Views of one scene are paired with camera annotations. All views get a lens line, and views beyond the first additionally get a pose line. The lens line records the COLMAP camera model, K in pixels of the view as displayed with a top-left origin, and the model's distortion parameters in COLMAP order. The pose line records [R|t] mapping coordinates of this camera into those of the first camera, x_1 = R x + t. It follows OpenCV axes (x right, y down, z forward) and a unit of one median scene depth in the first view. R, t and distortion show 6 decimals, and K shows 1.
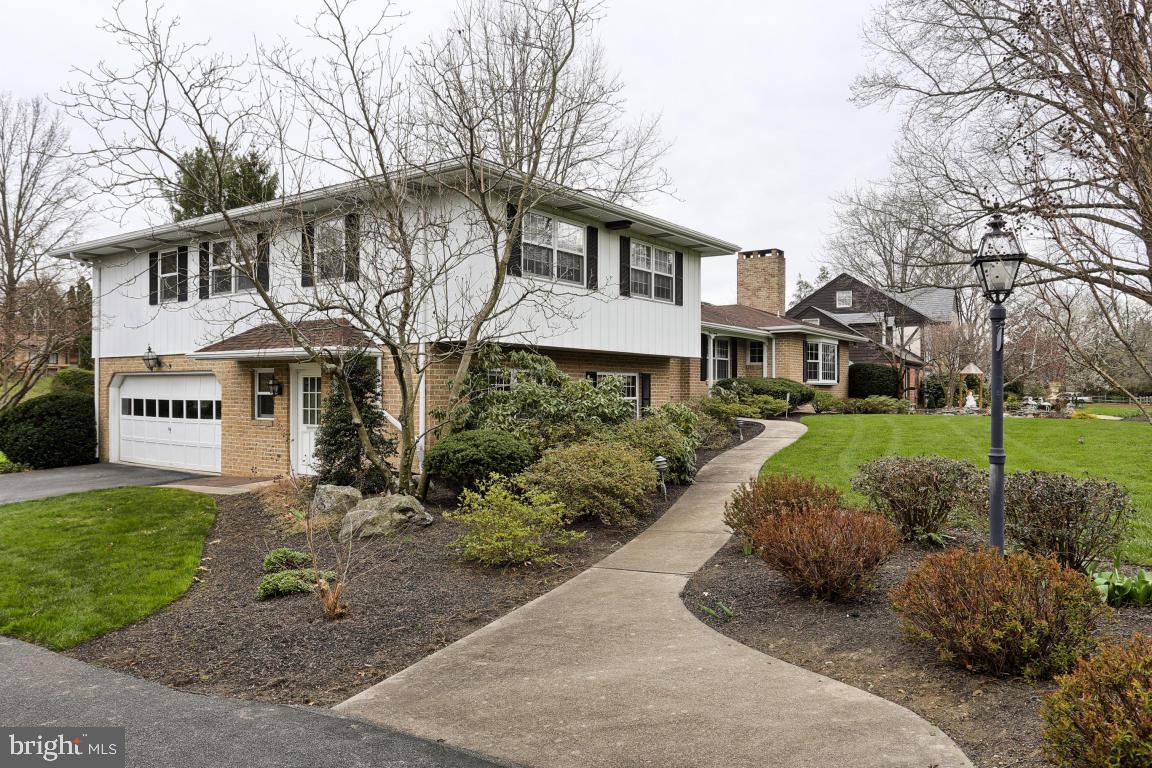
lens RADIAL K [[822.4, 0, 576.2], [0, 822.4, 387.0], [0, 0, 1]] dist [0.027706, 0.000476]
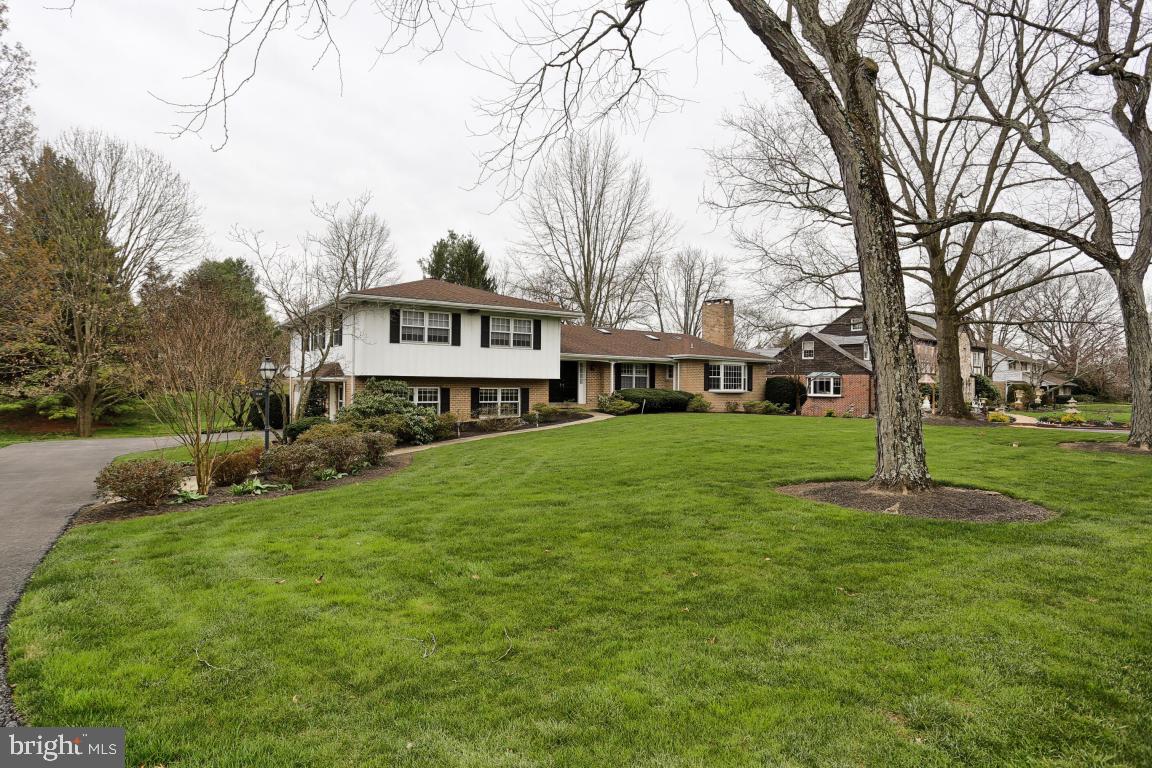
lens RADIAL K [[641.3, 0, 582.3], [0, 641.3, 385.9], [0, 0, 1]] dist [-0.008052, -0.001728]
pose [[0.946042, 0.005398, -0.323998, 0.463000], [-0.005035, 0.999985, 0.001957, -0.017038], [0.324004, -0.000220, 0.946056, -0.193336]]
